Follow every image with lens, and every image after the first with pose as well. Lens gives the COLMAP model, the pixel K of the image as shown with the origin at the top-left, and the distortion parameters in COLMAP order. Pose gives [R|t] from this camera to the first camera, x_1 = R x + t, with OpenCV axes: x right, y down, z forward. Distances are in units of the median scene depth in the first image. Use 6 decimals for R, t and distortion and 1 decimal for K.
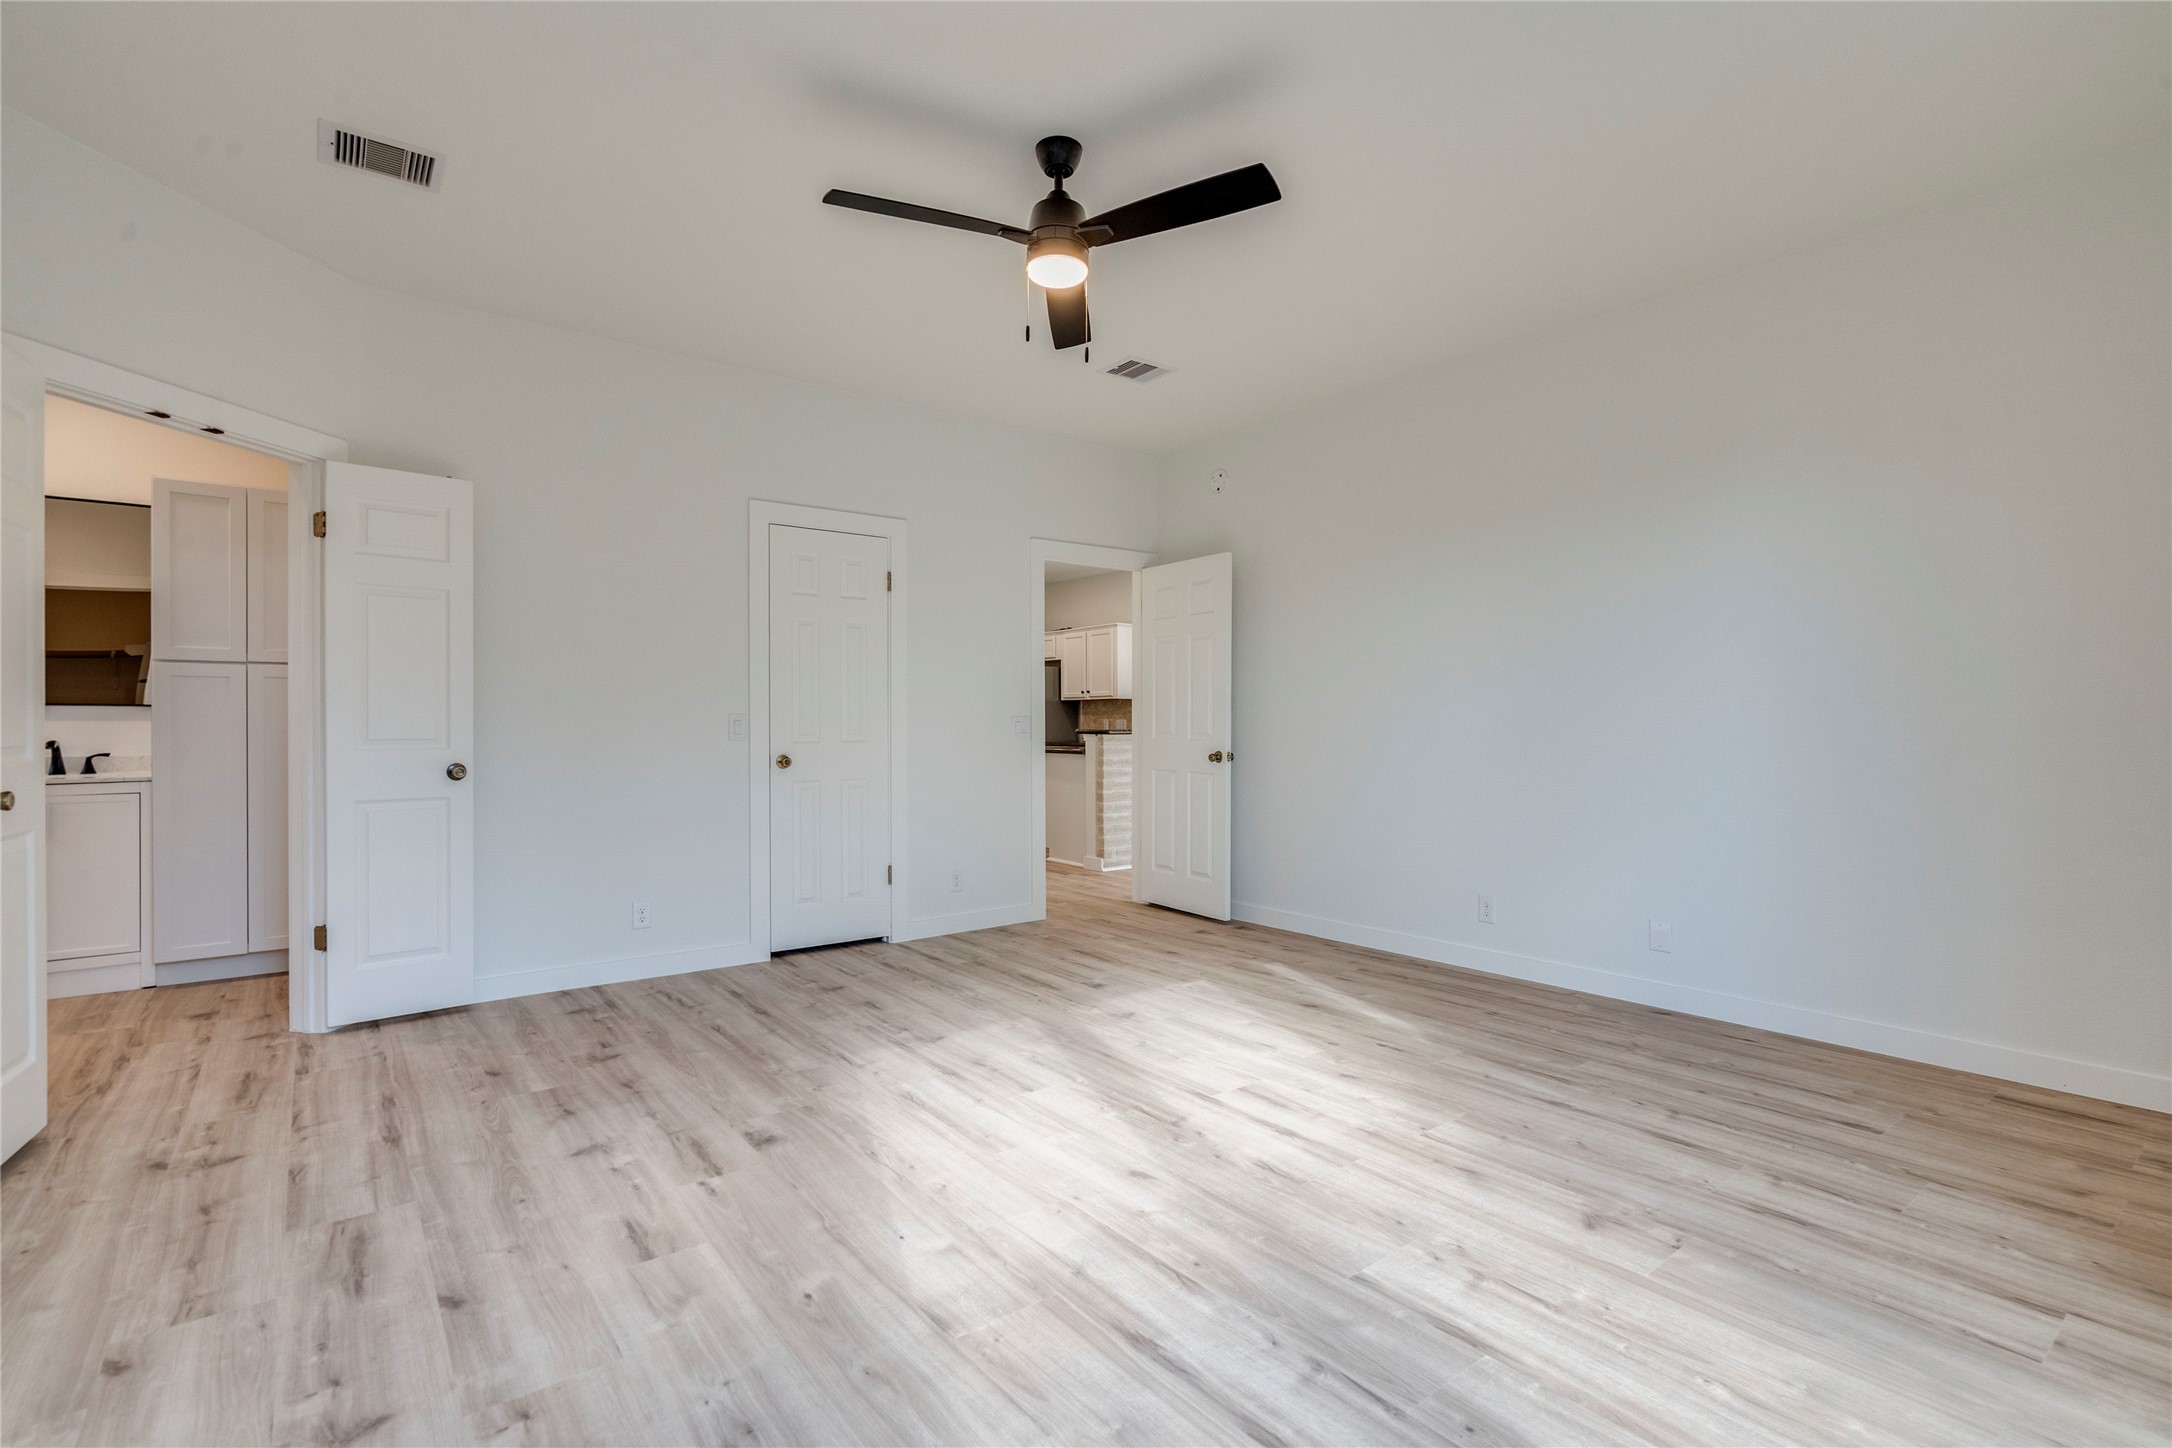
lens RADIAL K [[1015.6, 0, 1086.0], [0, 1015.6, 724.0], [0, 0, 1]] dist [-0.004182, -0.000704]
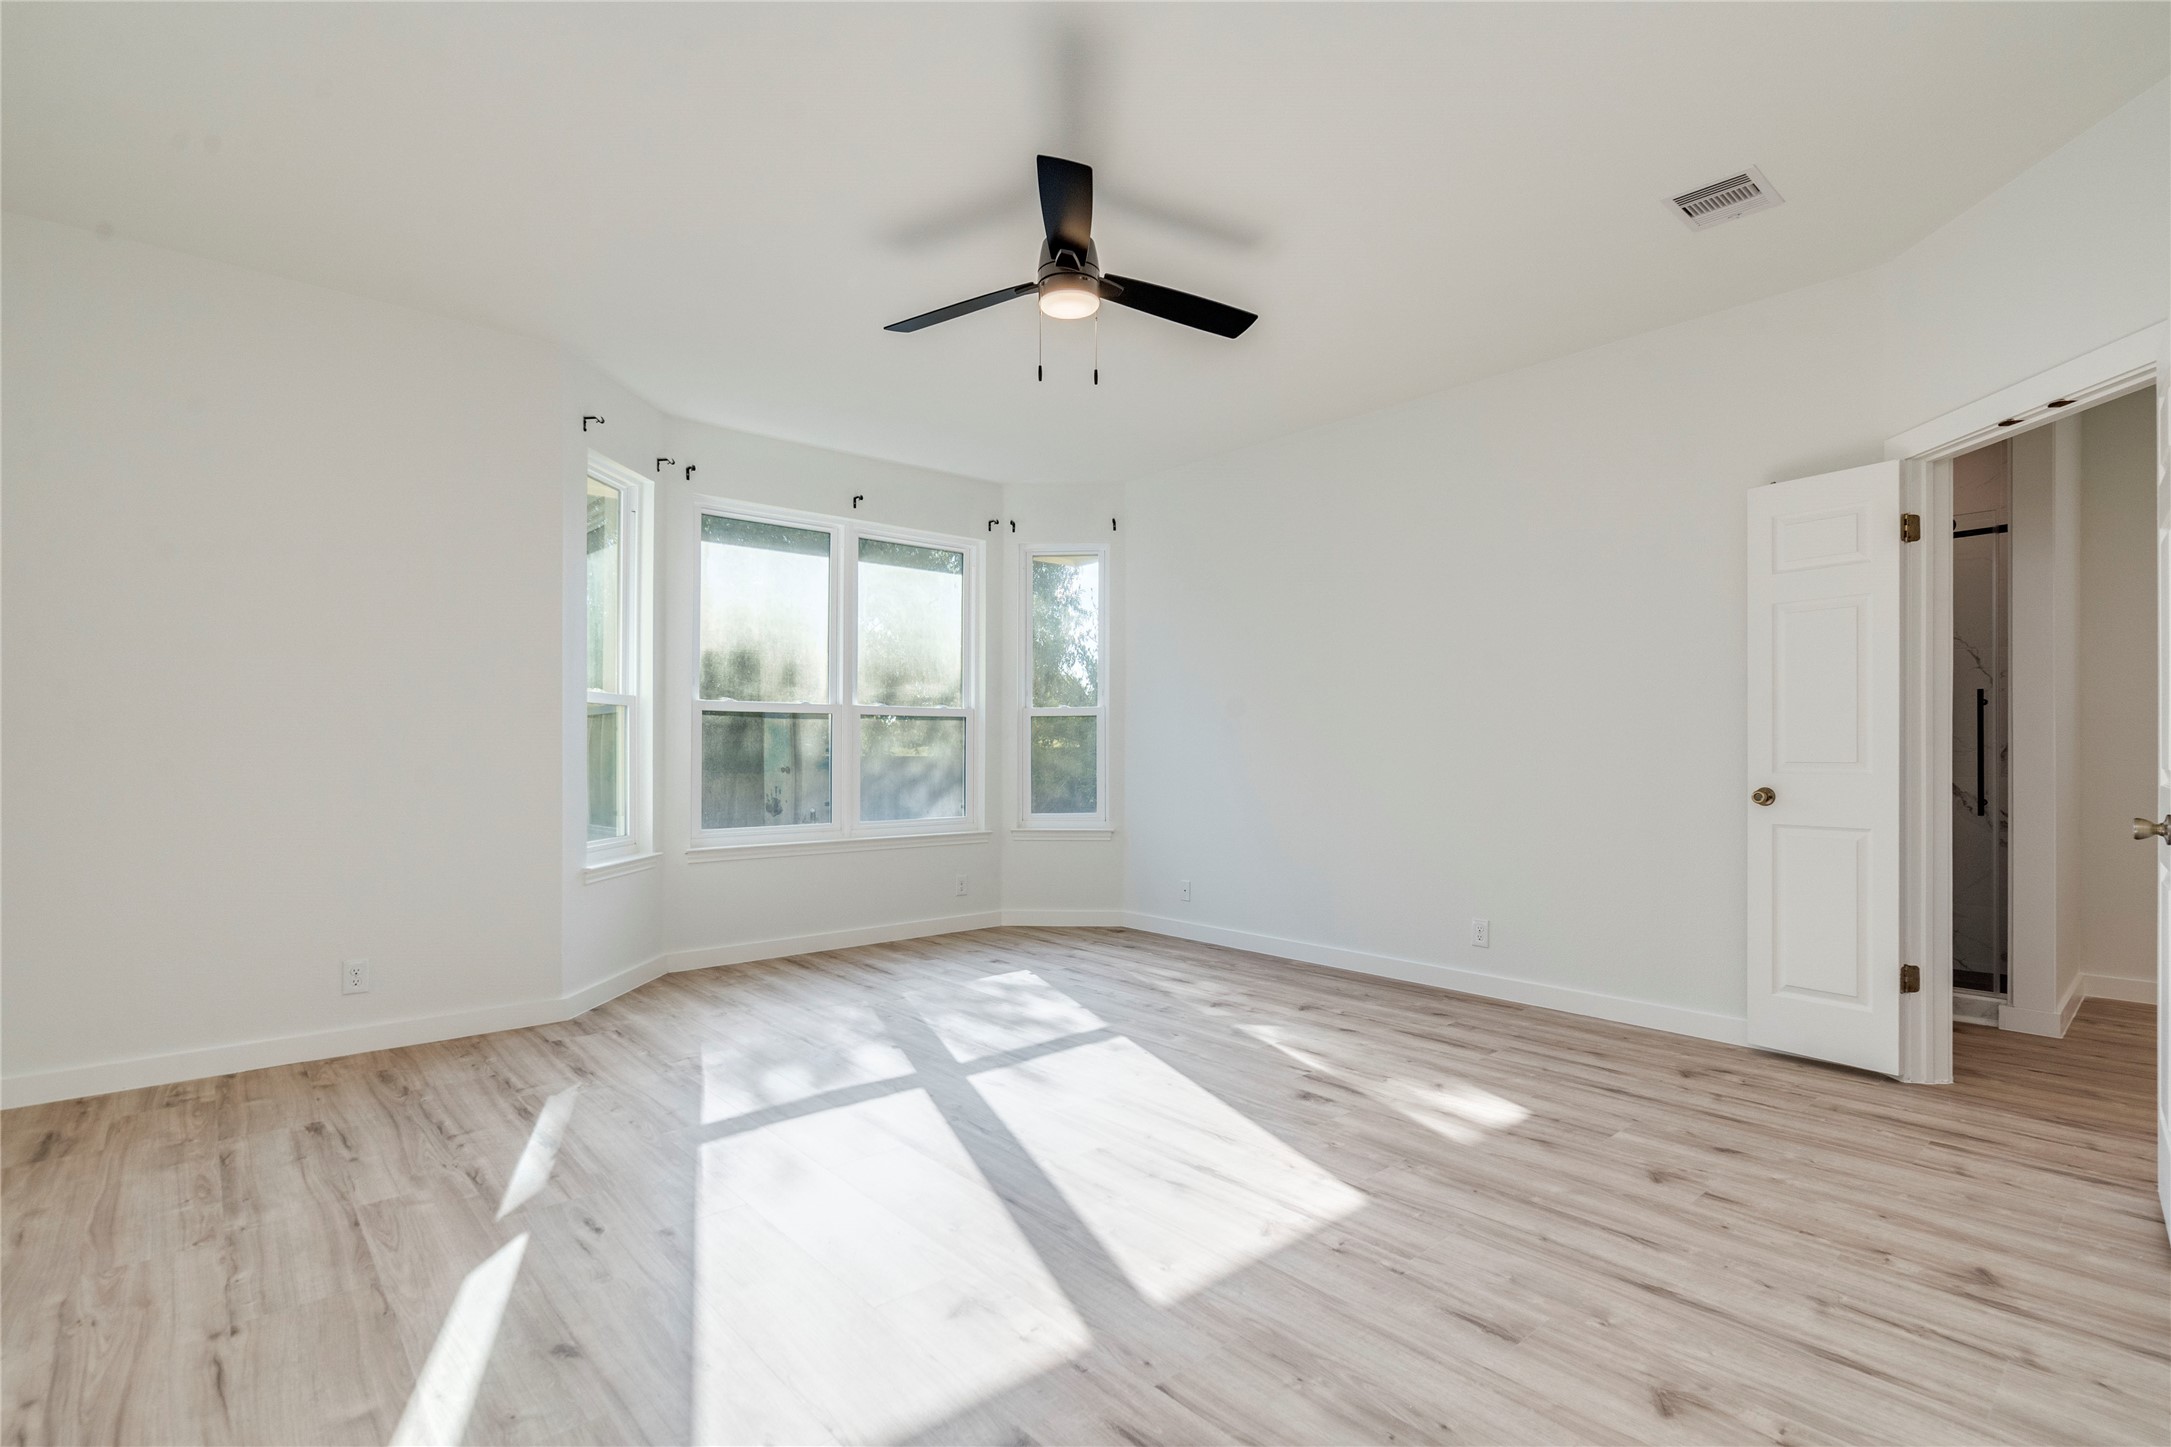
lens RADIAL K [[1018.1, 0, 1053.8], [0, 1018.1, 727.5], [0, 0, 1]] dist [-0.006806, 0.000453]
pose [[-0.999649, 0.003586, -0.026234, 0.008729], [0.004102, 0.999798, -0.019660, -0.000174], [0.026158, -0.019761, -0.999462, 1.879897]]
